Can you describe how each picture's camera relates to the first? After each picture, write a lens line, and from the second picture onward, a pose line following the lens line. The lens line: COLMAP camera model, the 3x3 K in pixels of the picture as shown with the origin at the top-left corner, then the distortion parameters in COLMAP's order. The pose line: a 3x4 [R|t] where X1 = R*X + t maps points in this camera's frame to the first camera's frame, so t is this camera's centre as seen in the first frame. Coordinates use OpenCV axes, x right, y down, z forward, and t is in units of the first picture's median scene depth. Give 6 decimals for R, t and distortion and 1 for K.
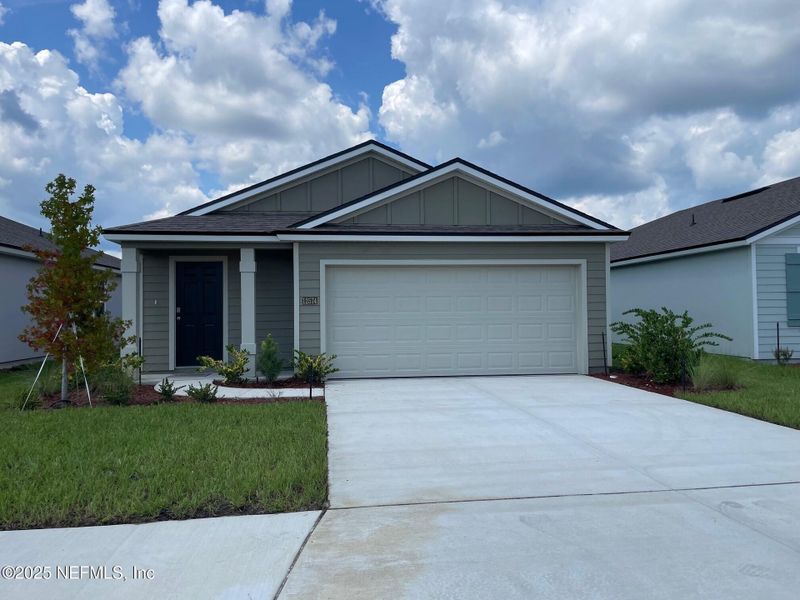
lens RADIAL K [[589.9, 0, 411.4], [0, 589.9, 299.6], [0, 0, 1]] dist [0.030148, -0.007680]
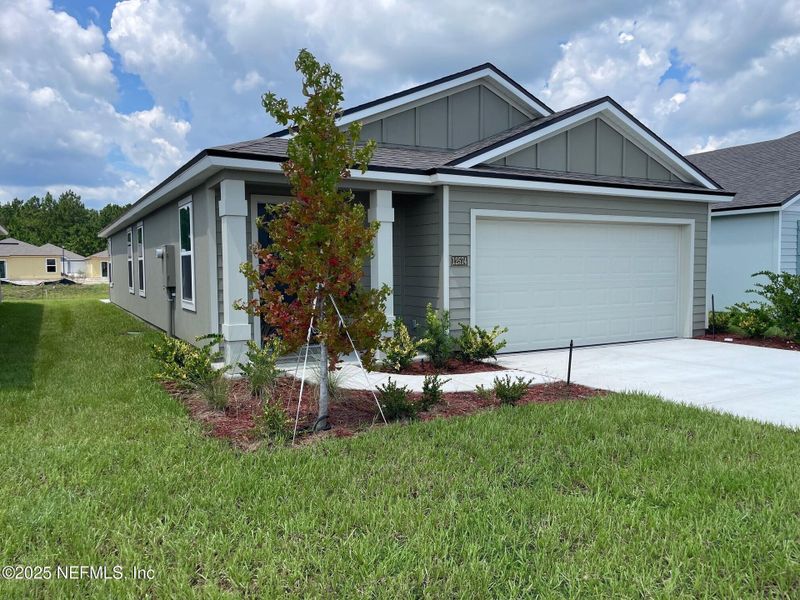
lens RADIAL K [[606.8, 0, 415.0], [0, 606.8, 300.8], [0, 0, 1]] dist [0.051680, -0.065012]
pose [[0.923032, -0.017079, 0.384345, -0.536105], [-0.010692, 0.997490, 0.070002, -0.000849], [-0.384576, -0.068723, 0.920532, 0.265379]]
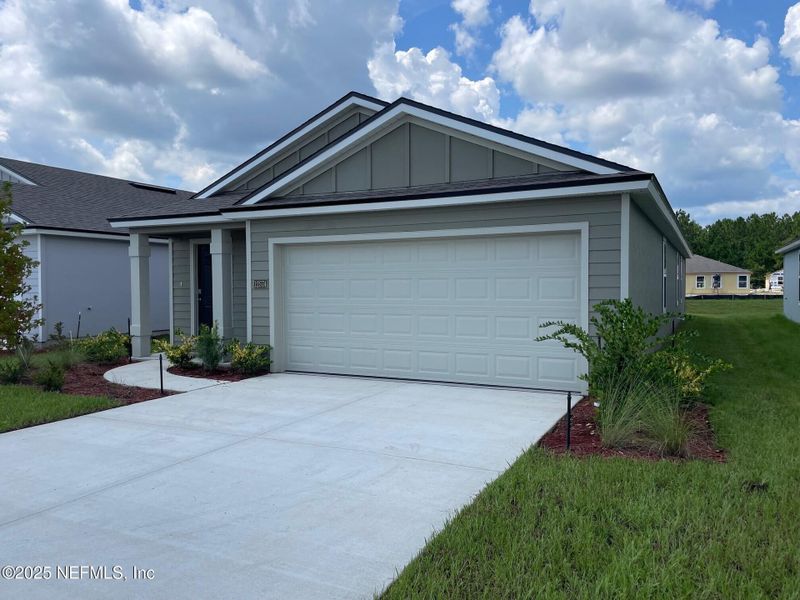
lens RADIAL K [[606.8, 0, 415.0], [0, 606.8, 300.8], [0, 0, 1]] dist [0.051680, -0.065012]
pose [[0.836129, 0.019788, -0.548176, 0.536025], [0.007591, 0.998836, 0.047634, -0.014979], [0.548481, -0.043990, 0.835005, 0.341896]]
